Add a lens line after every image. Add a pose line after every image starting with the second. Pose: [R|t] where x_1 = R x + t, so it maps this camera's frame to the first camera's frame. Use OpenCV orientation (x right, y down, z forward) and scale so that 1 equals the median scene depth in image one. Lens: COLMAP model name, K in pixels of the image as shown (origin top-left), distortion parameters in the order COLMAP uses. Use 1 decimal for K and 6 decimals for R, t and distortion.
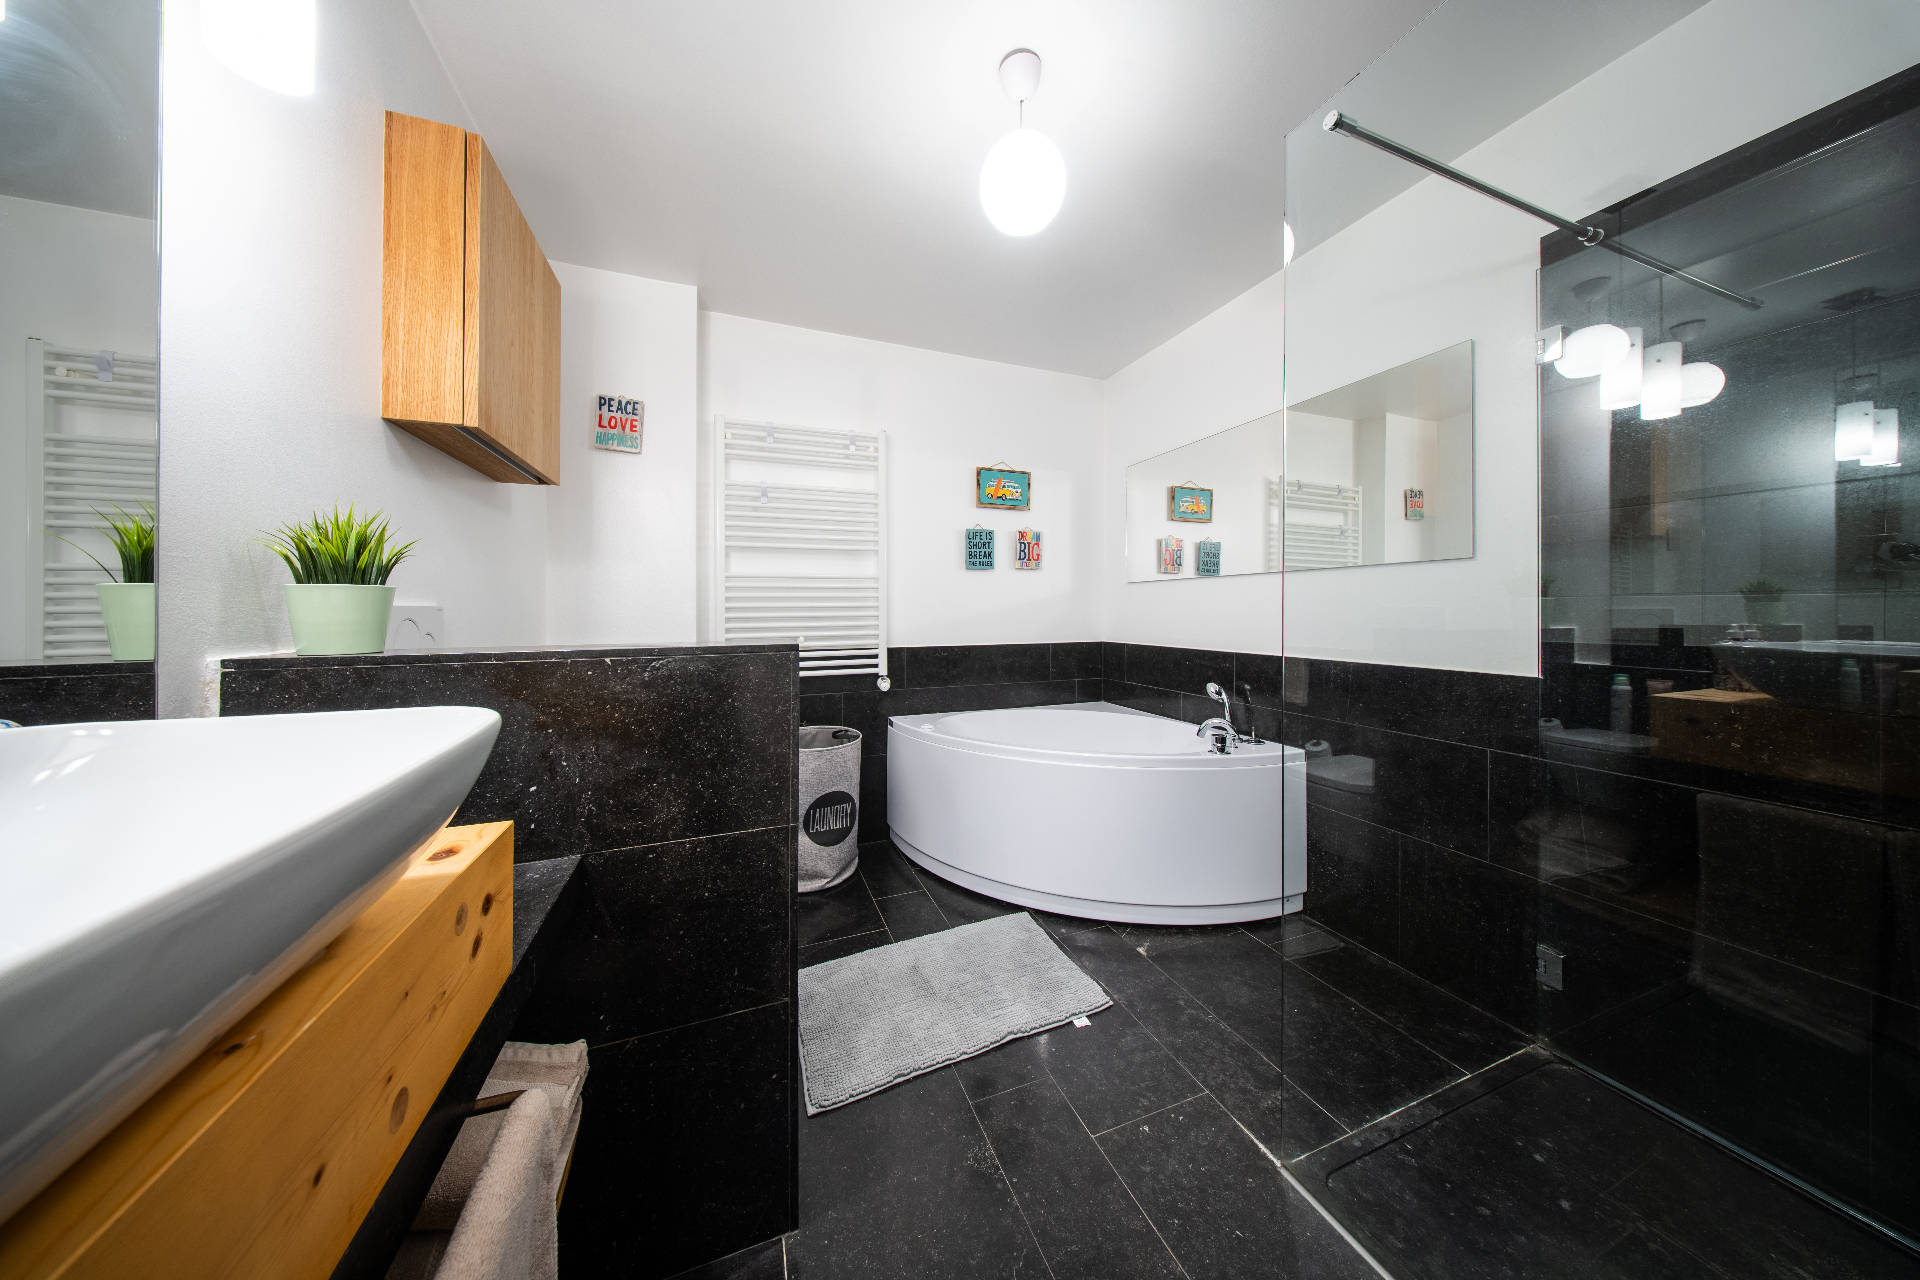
lens RADIAL K [[575.3, 0, 956.3], [0, 575.3, 604.4], [0, 0, 1]] dist [-0.000212, -0.000051]
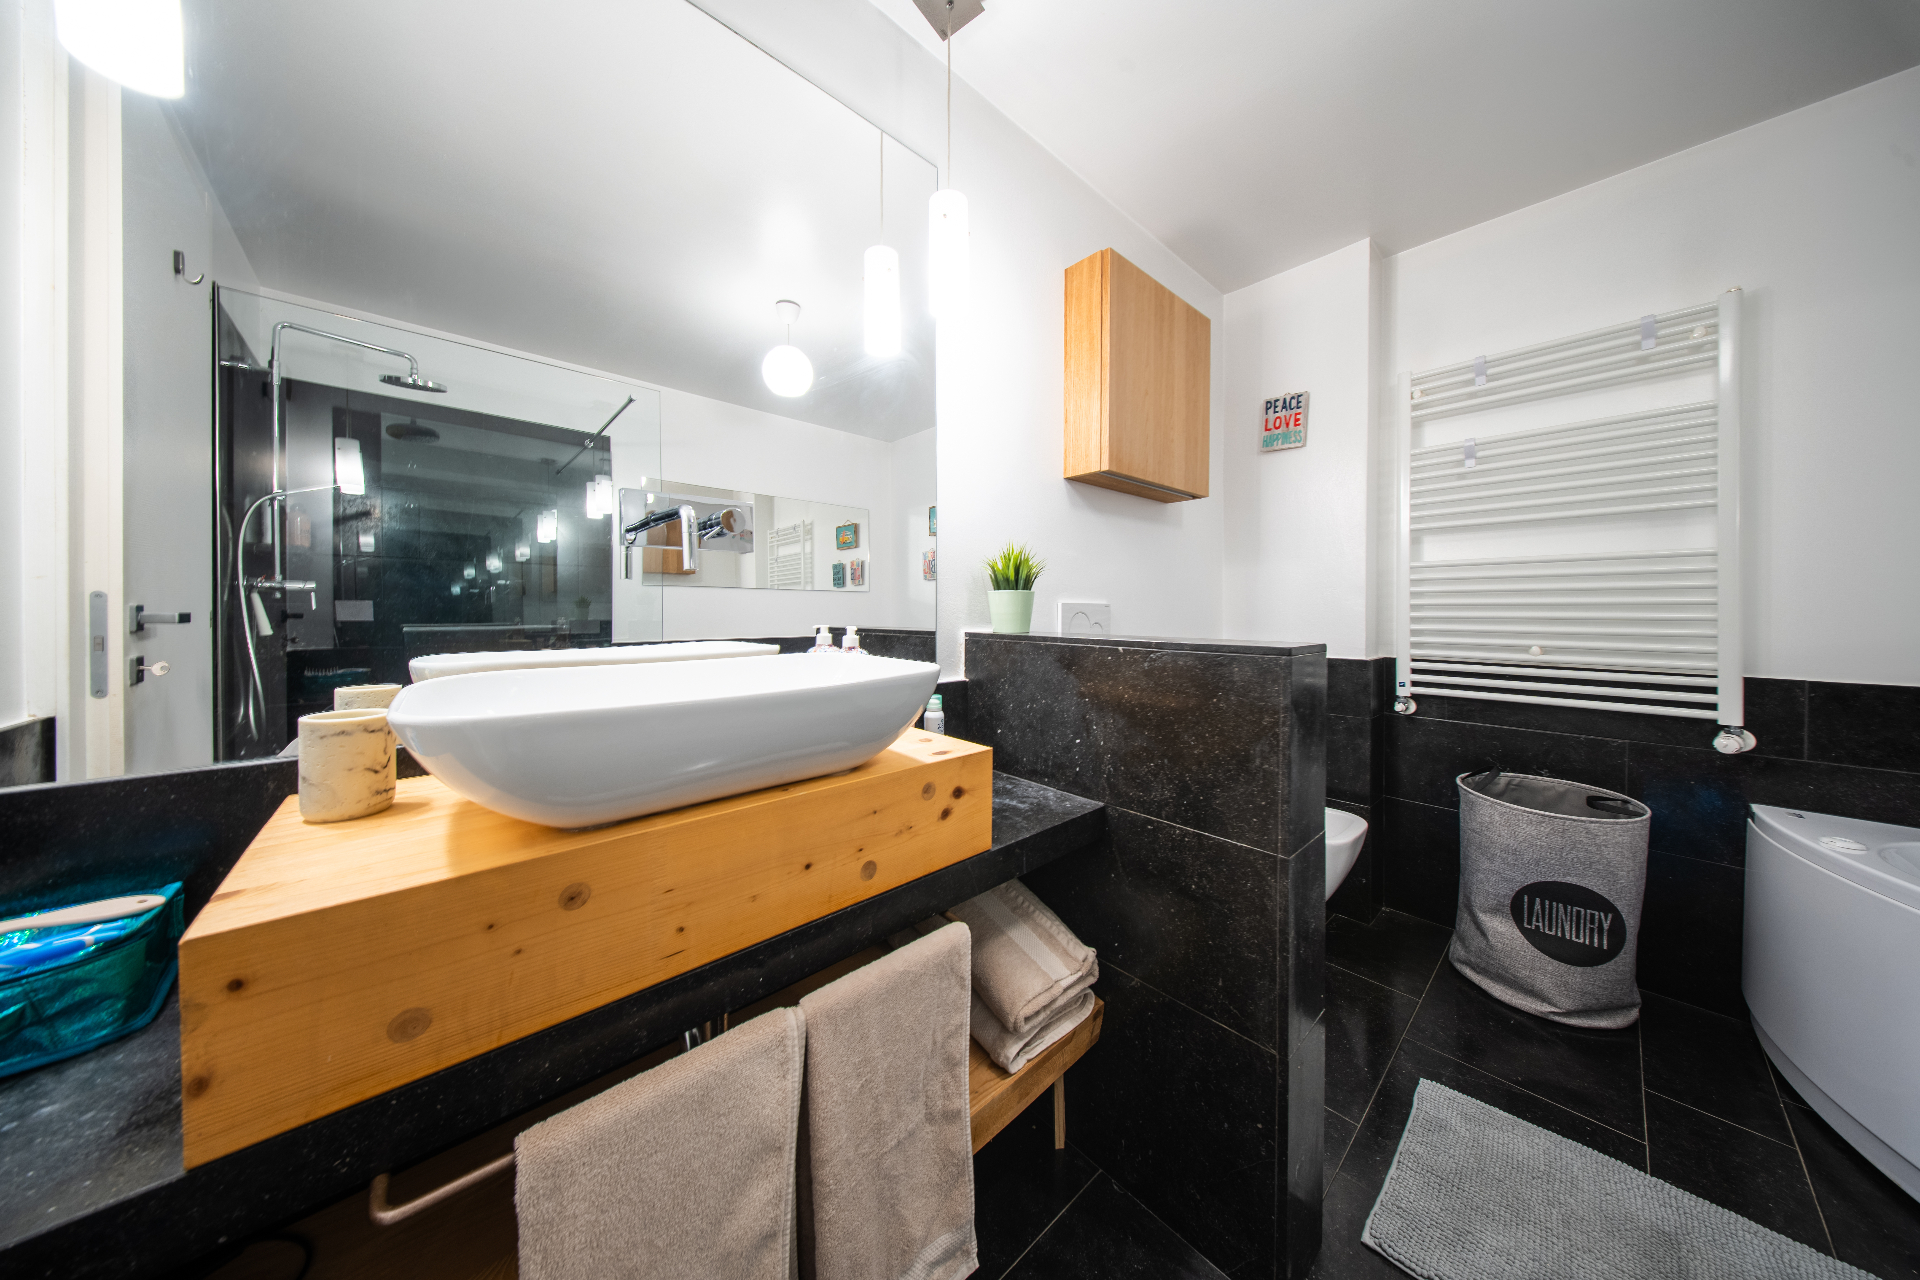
lens RADIAL K [[575.3, 0, 956.3], [0, 575.3, 604.4], [0, 0, 1]] dist [-0.000212, -0.000051]
pose [[0.340181, 0.001696, -0.940359, 0.180396], [0.004469, 0.999984, 0.003421, -0.000391], [0.940349, -0.005366, 0.340168, 0.124240]]
